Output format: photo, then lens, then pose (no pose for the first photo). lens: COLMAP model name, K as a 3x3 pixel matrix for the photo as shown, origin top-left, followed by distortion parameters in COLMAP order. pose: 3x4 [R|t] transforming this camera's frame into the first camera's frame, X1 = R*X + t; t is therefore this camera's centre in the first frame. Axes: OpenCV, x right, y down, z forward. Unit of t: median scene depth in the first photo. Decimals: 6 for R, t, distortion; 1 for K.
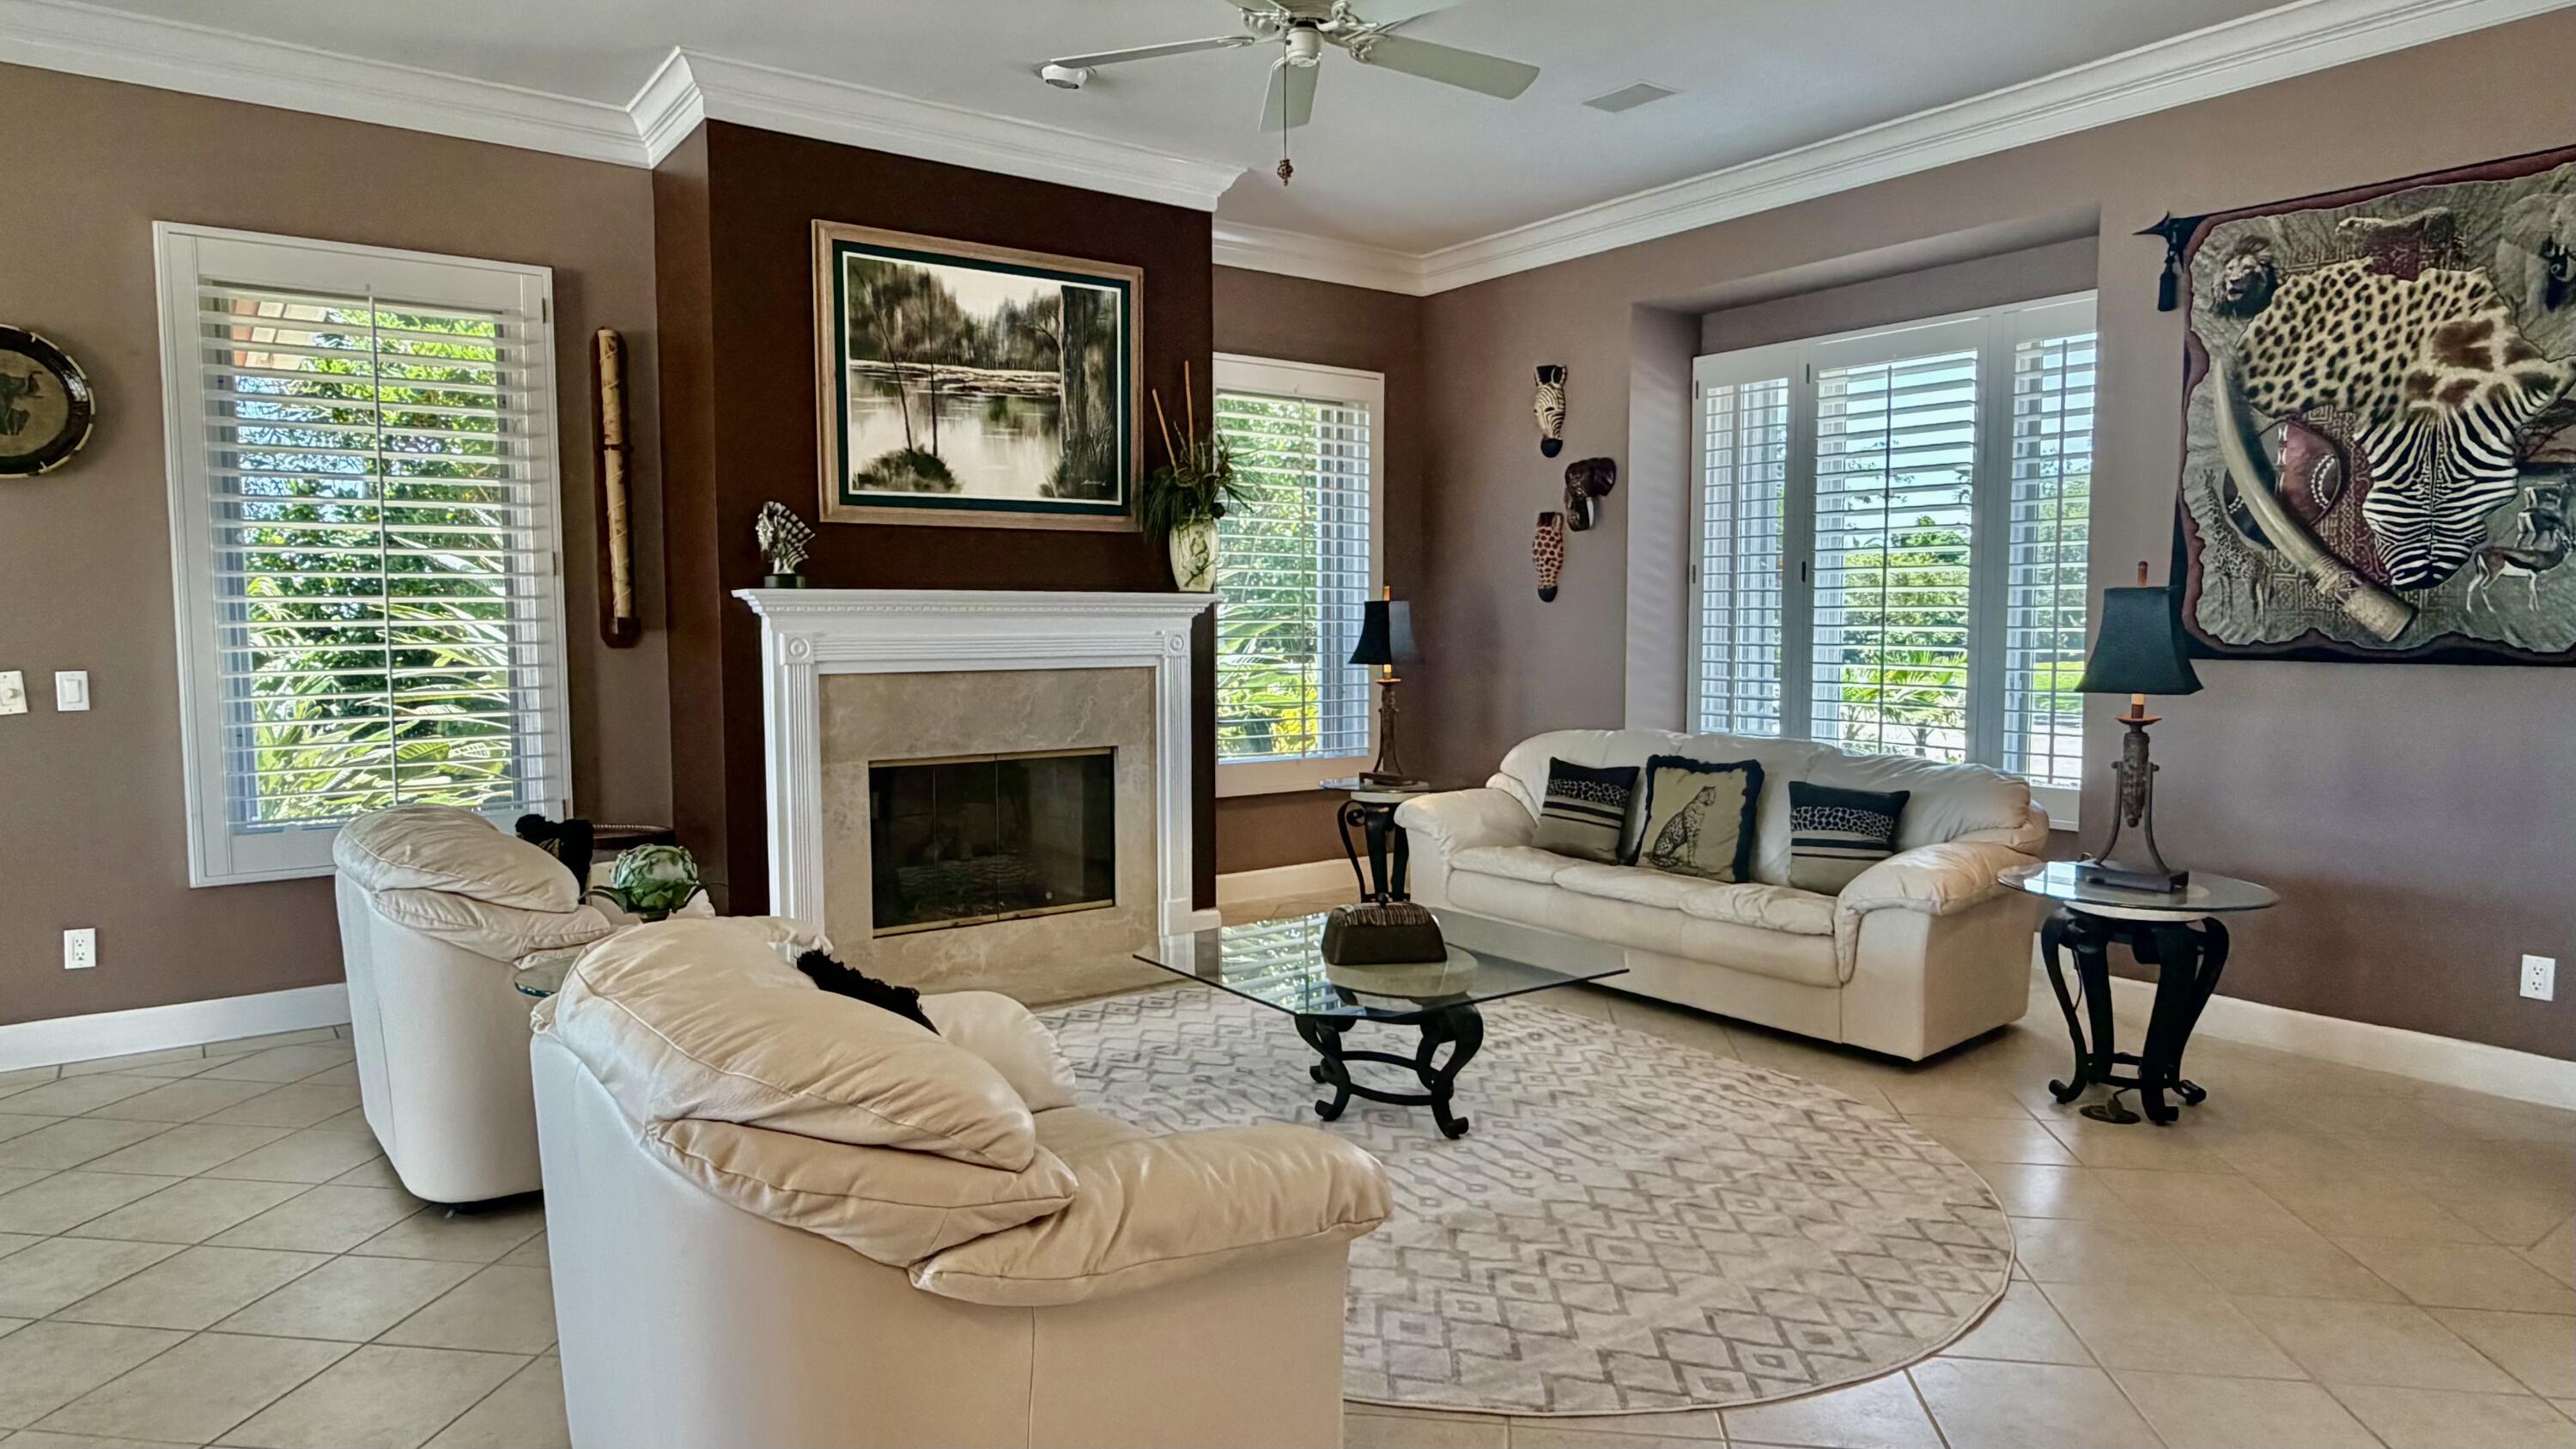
lens RADIAL K [[1513.3, 0, 1281.3], [0, 1513.3, 722.8], [0, 0, 1]] dist [0.006113, -0.001157]
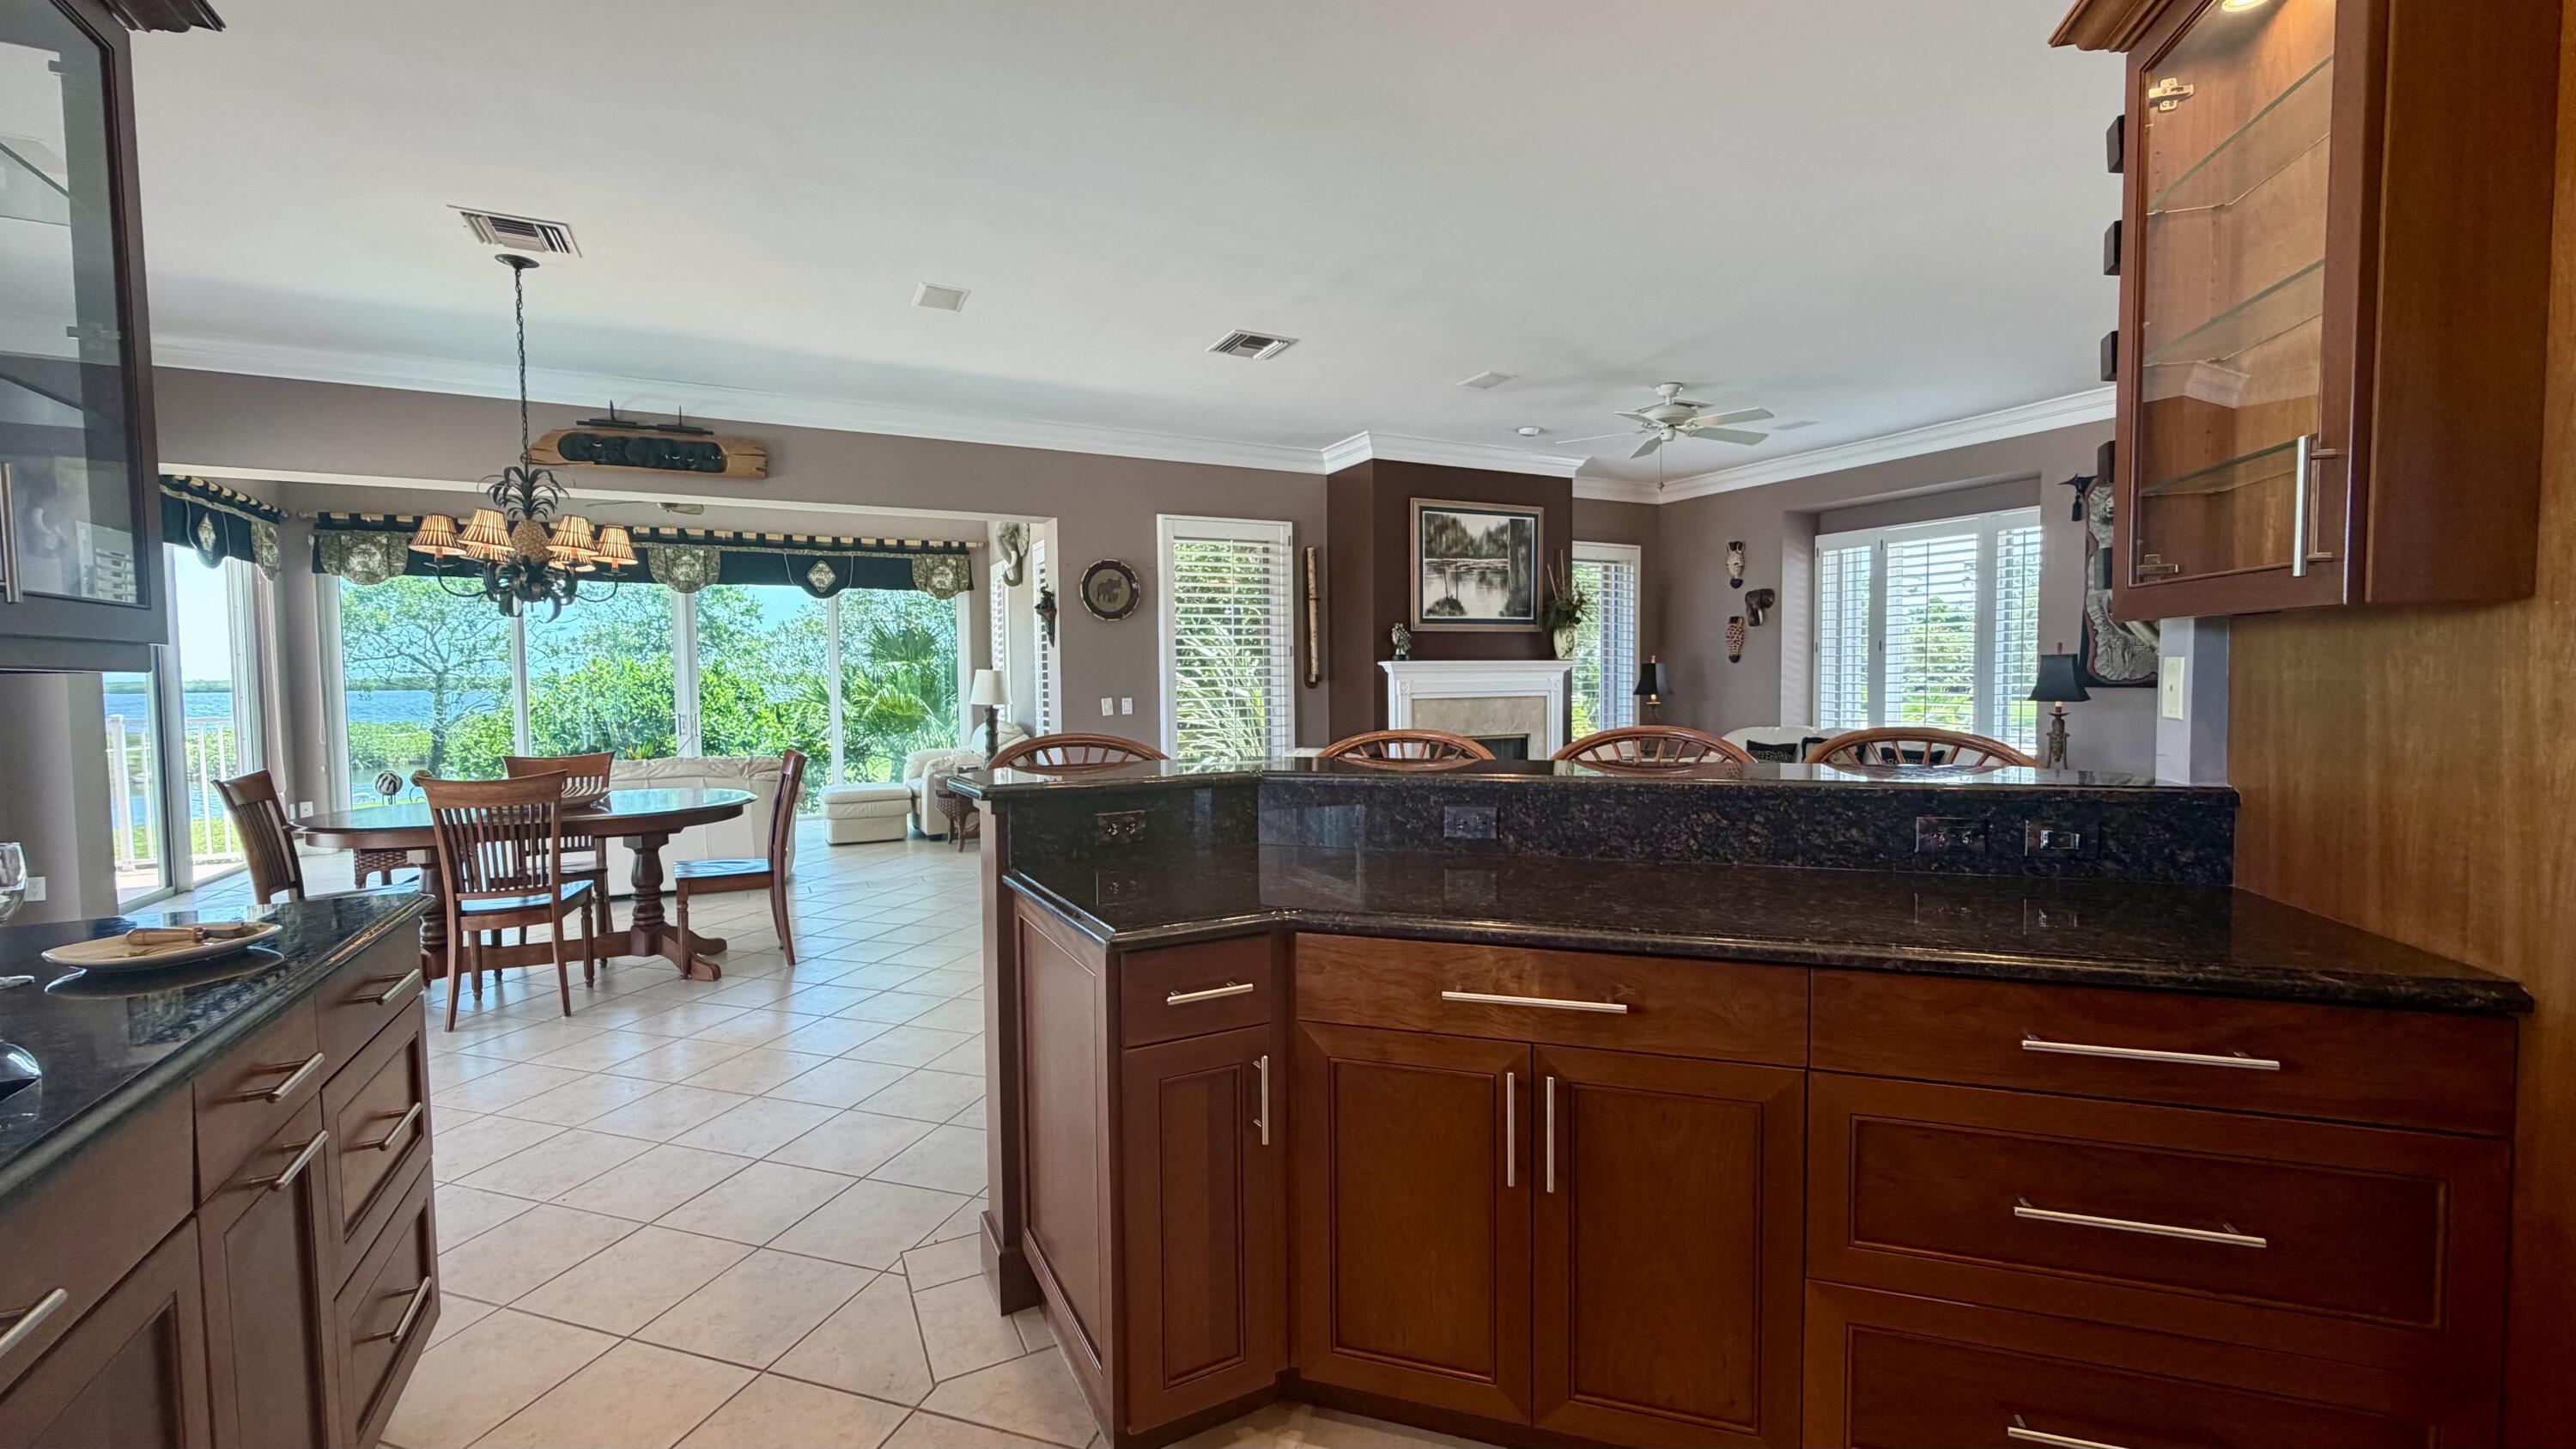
lens RADIAL K [[1028.9, 0, 1279.6], [0, 1028.9, 726.4], [0, 0, 1]] dist [-0.000045, 0.000308]
pose [[0.987108, -0.001448, -0.160052, -0.235067], [-0.001681, 0.999810, -0.019411, 0.034981], [0.160050, 0.019430, 0.986918, -0.489419]]
